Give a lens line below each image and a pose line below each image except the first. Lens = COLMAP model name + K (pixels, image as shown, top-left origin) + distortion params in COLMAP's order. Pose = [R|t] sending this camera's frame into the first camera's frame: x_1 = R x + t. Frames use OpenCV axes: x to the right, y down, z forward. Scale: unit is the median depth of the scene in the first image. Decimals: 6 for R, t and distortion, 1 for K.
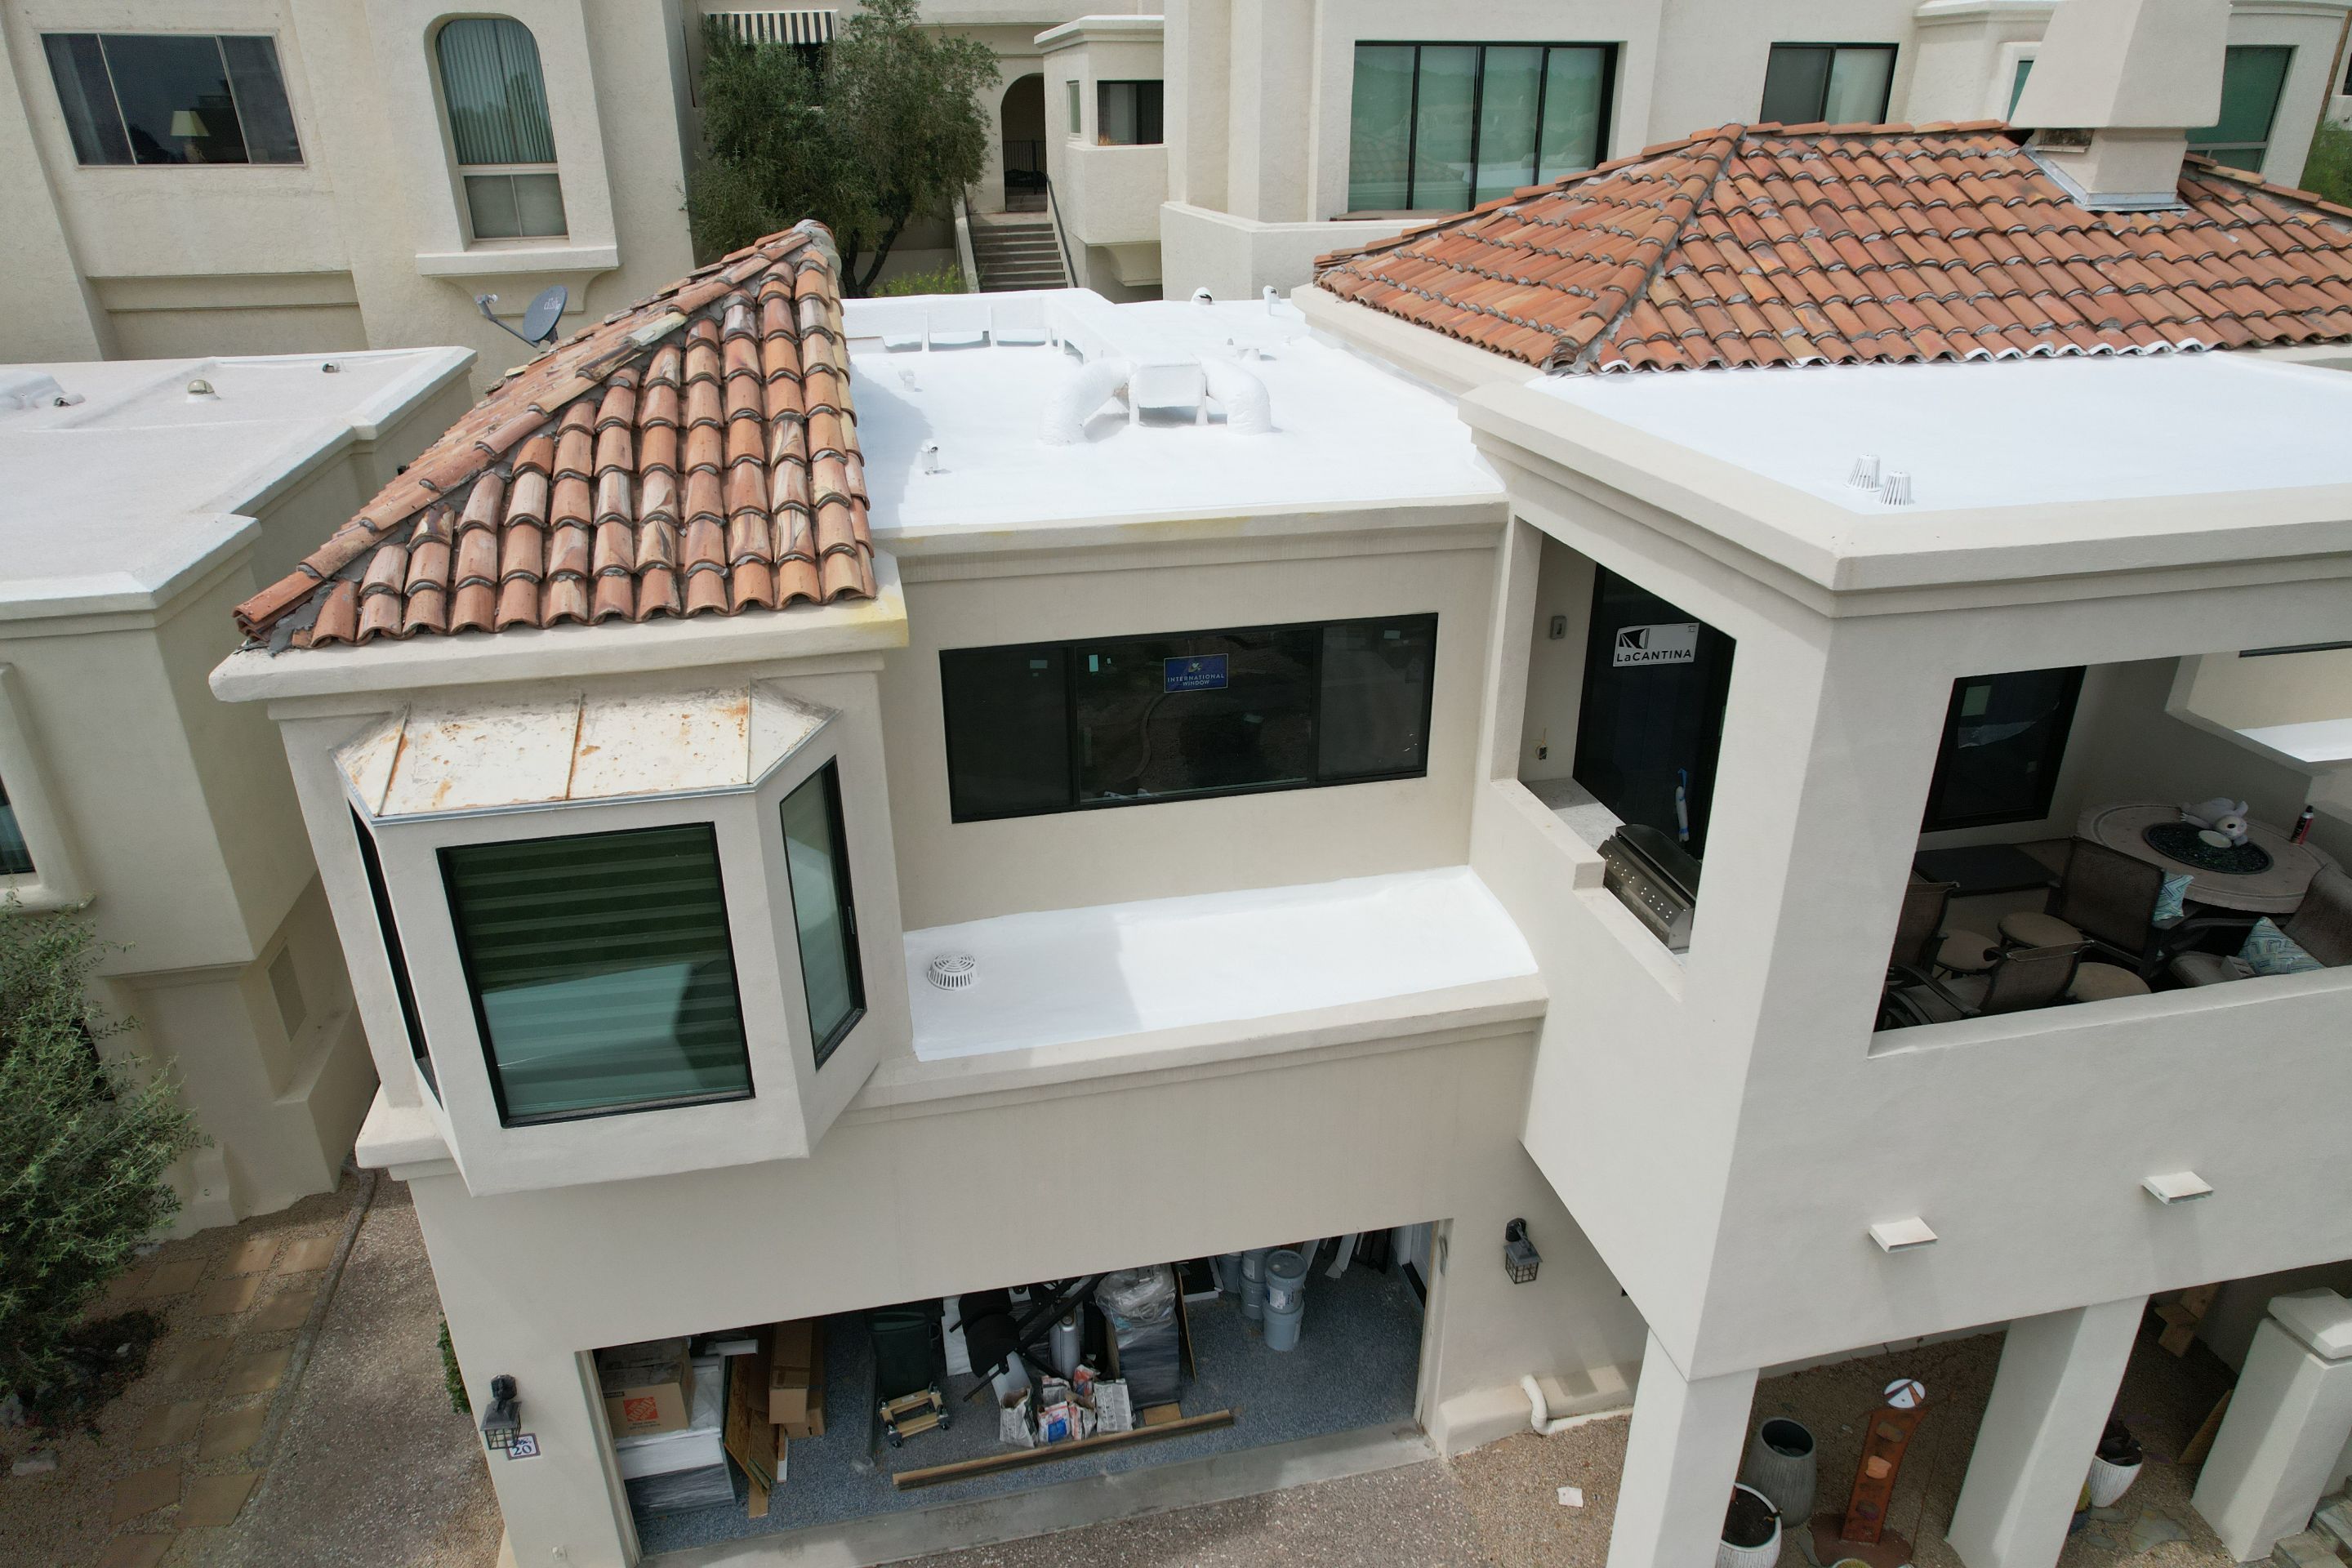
lens RADIAL K [[1510.9, 0, 1166.9], [0, 1510.9, 796.3], [0, 0, 1]] dist [-0.094292, 0.092941]
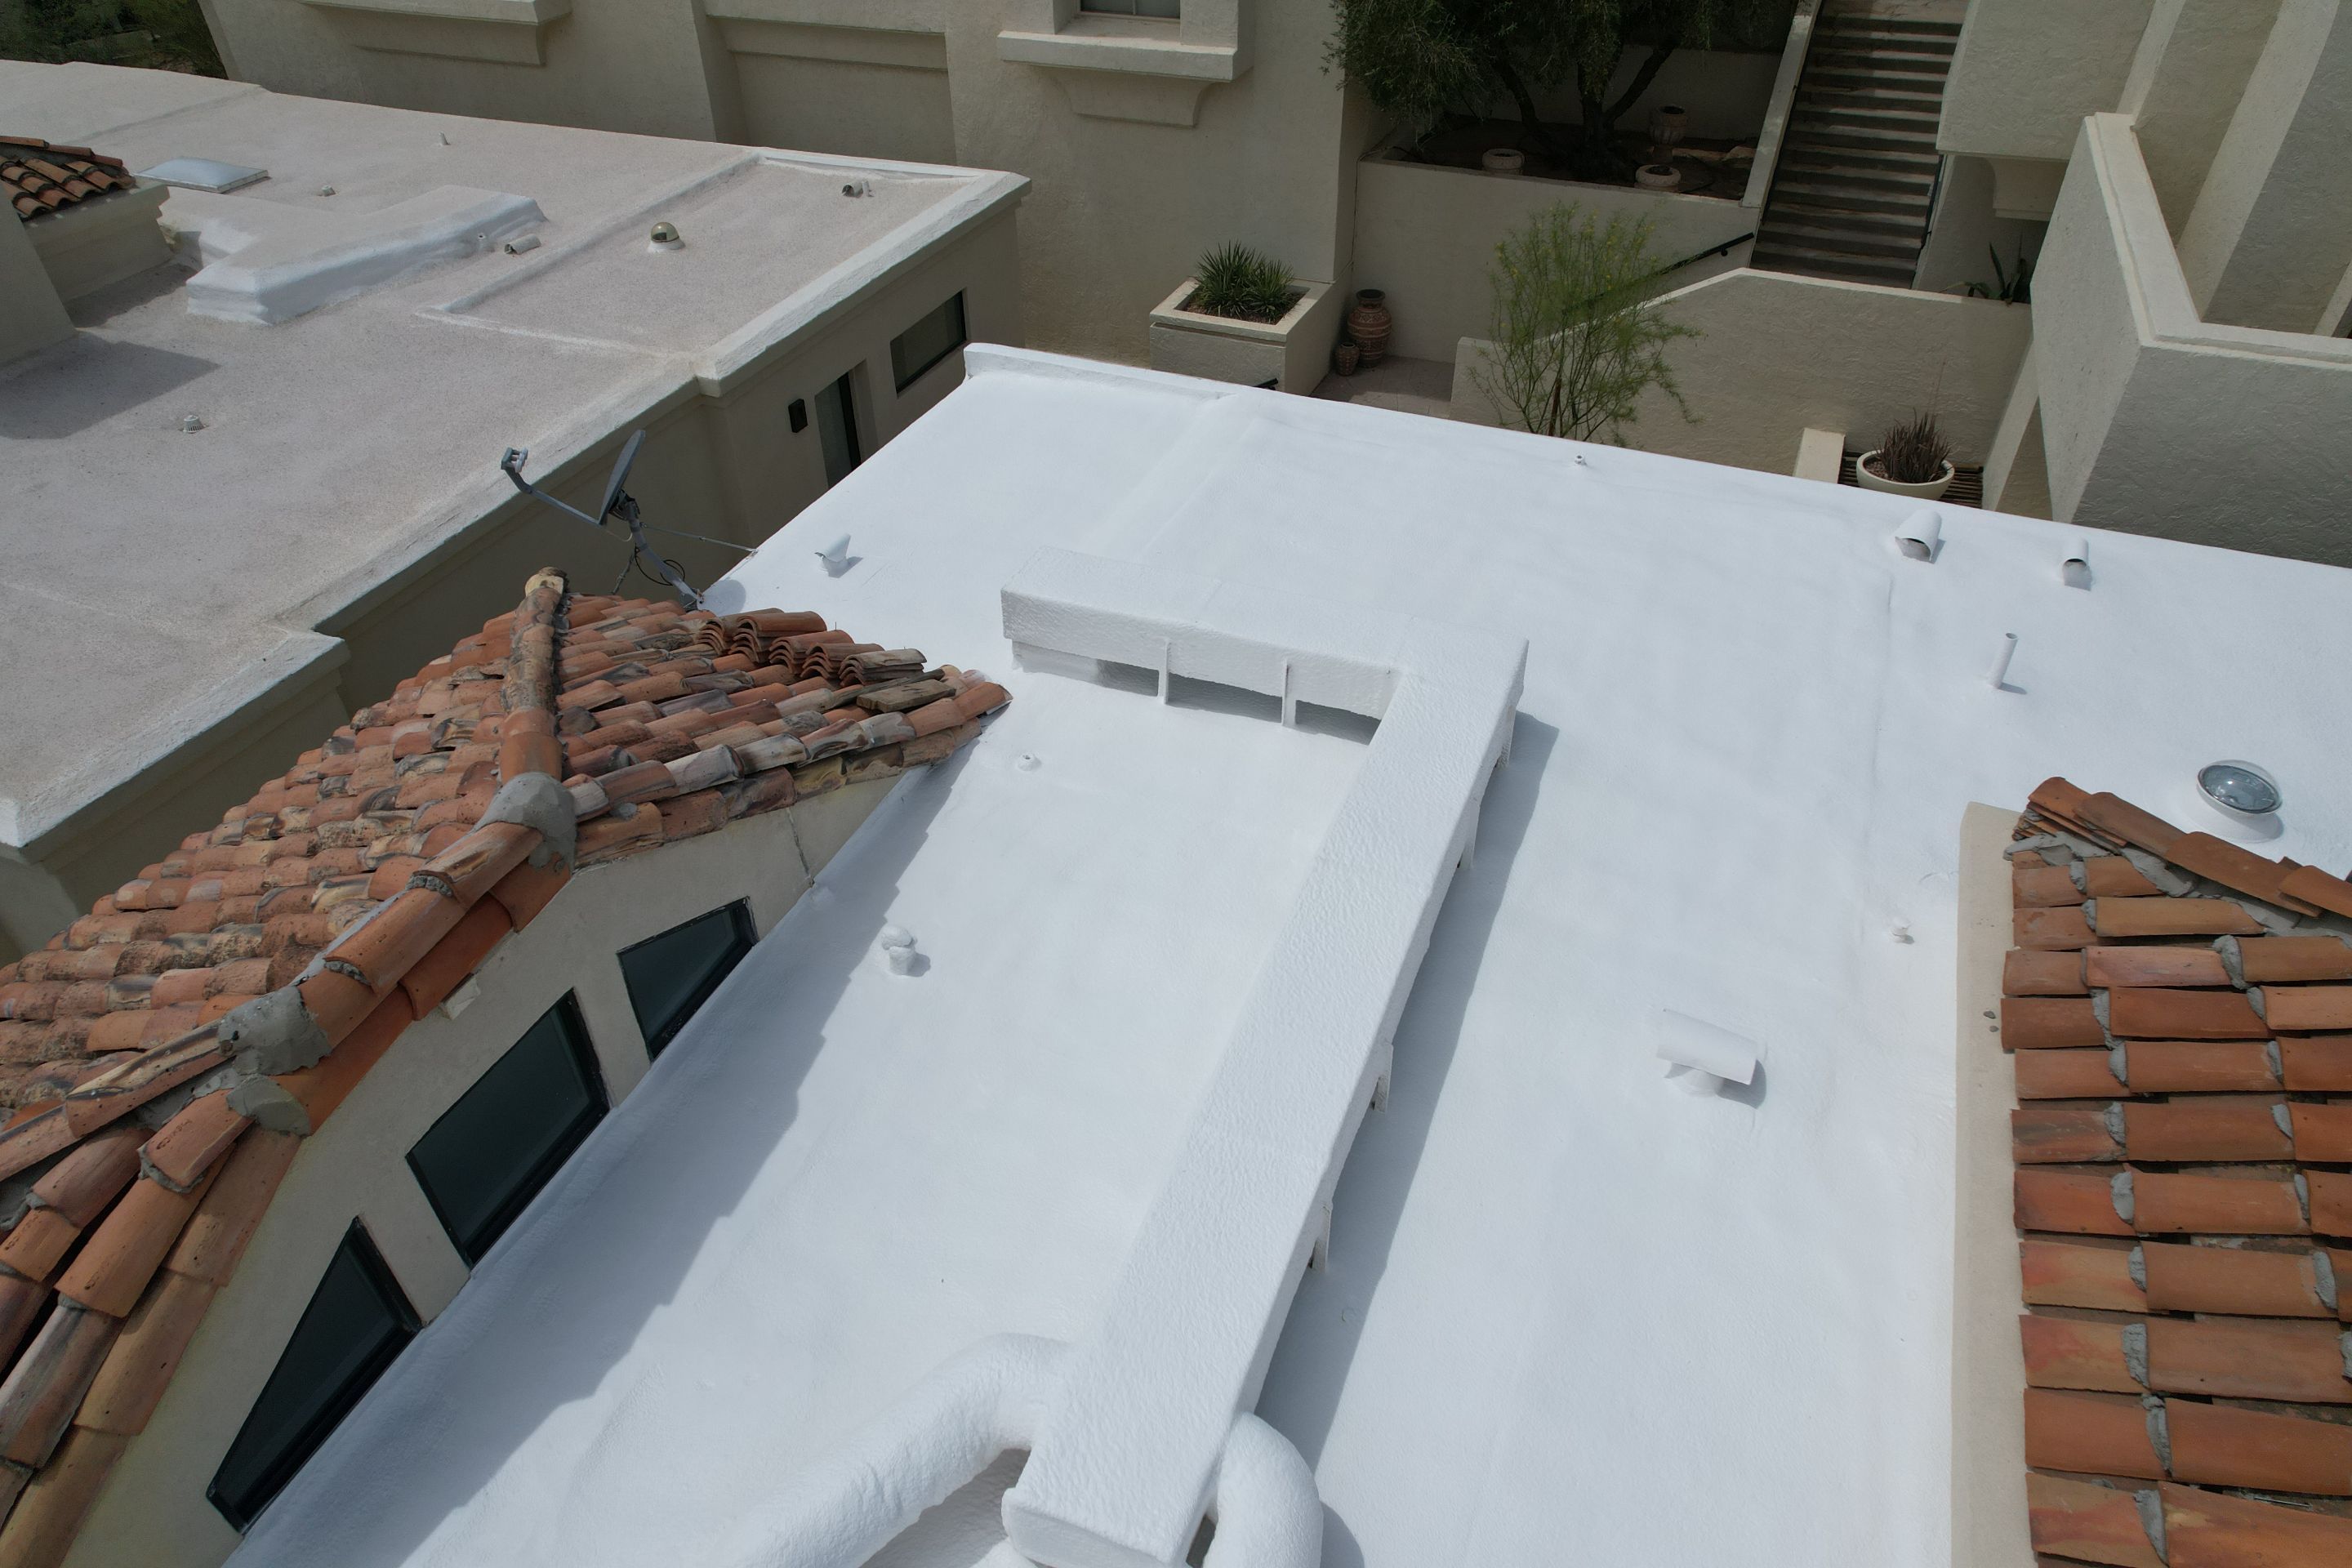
lens RADIAL K [[1510.9, 0, 1166.9], [0, 1510.9, 796.3], [0, 0, 1]] dist [-0.094292, 0.092941]
pose [[0.819956, 0.360090, -0.444981, 0.089224], [-0.236613, 0.921046, 0.309335, -0.444237], [0.521236, -0.148353, 0.840419, 0.572591]]
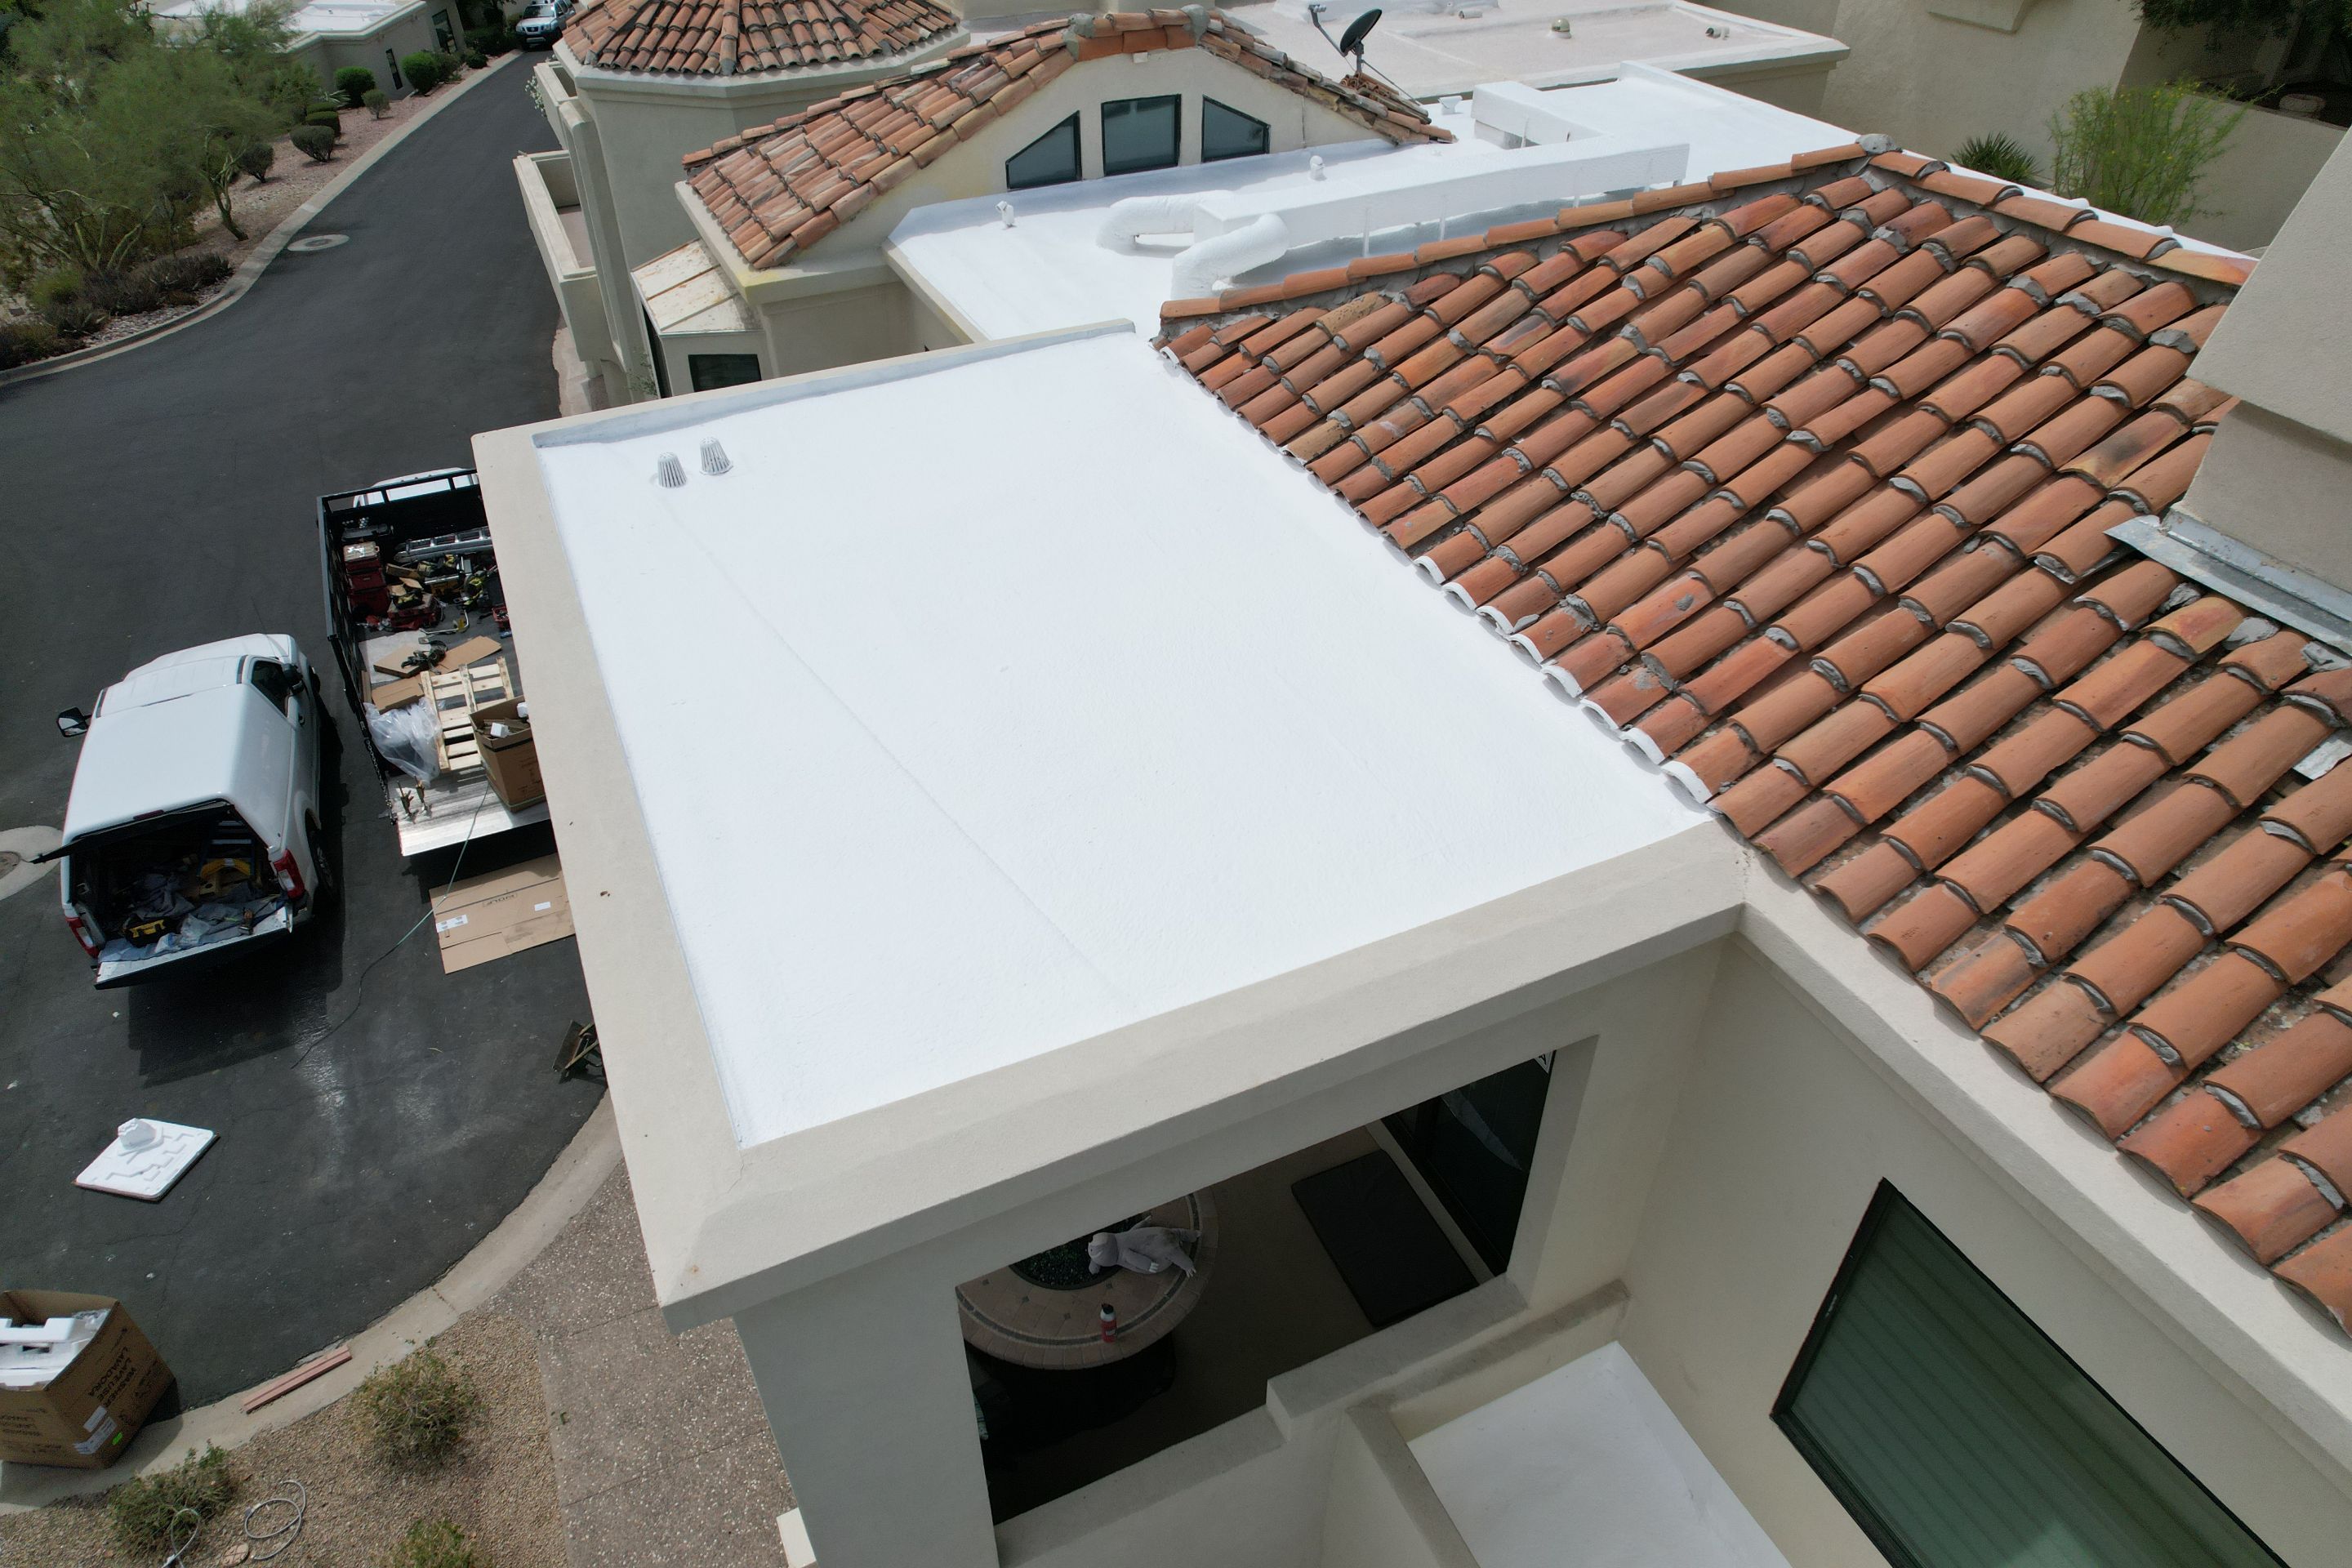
lens RADIAL K [[1510.9, 0, 1166.9], [0, 1510.9, 796.3], [0, 0, 1]] dist [-0.094292, 0.092941]
pose [[0.222730, 0.609564, -0.760804, 0.820502], [-0.404374, 0.767872, 0.496844, -0.378114], [0.887059, 0.196987, 0.417520, 0.478917]]
